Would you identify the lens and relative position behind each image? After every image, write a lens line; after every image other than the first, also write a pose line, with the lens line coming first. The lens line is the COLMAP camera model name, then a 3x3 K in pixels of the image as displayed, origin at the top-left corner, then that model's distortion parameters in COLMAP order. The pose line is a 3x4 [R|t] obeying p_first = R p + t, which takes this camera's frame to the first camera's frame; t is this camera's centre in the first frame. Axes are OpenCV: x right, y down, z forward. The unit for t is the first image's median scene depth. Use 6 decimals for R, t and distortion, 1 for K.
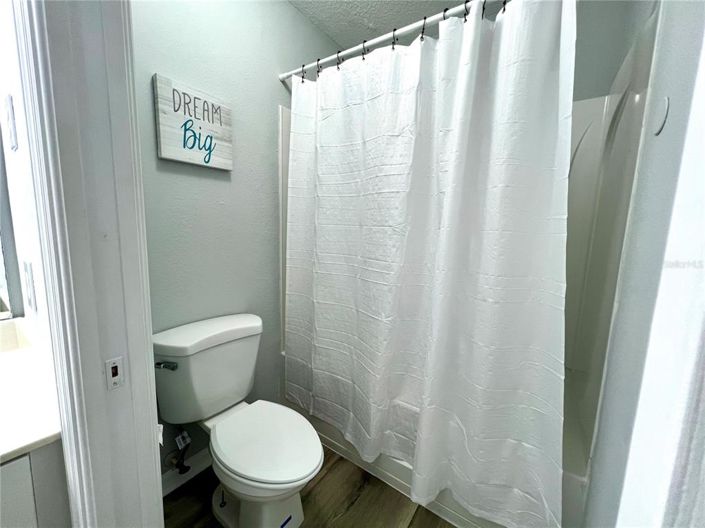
lens RADIAL K [[283.6, 0, 354.4], [0, 283.6, 264.1], [0, 0, 1]] dist [0.000291, 0.000117]
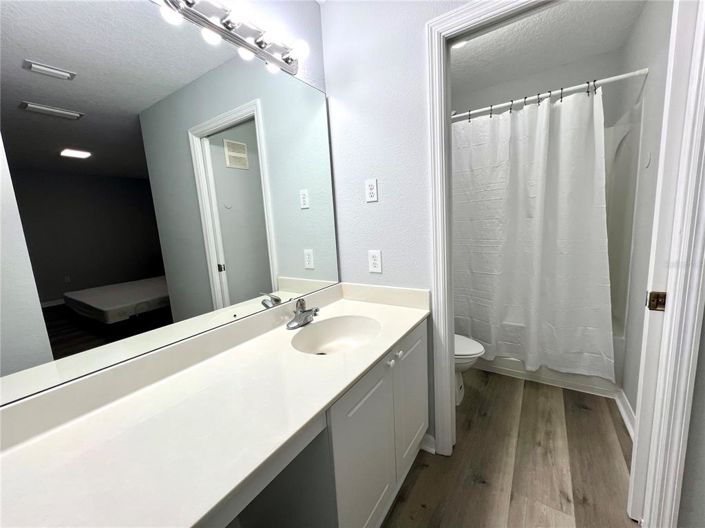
lens RADIAL K [[283.6, 0, 354.2], [0, 283.6, 265.0], [0, 0, 1]] dist [0.000291, 0.000117]
pose [[0.995632, -0.091342, 0.019316, -0.807235], [0.091144, 0.995778, 0.010890, 0.049132], [-0.020229, -0.009082, 0.999754, -0.720013]]
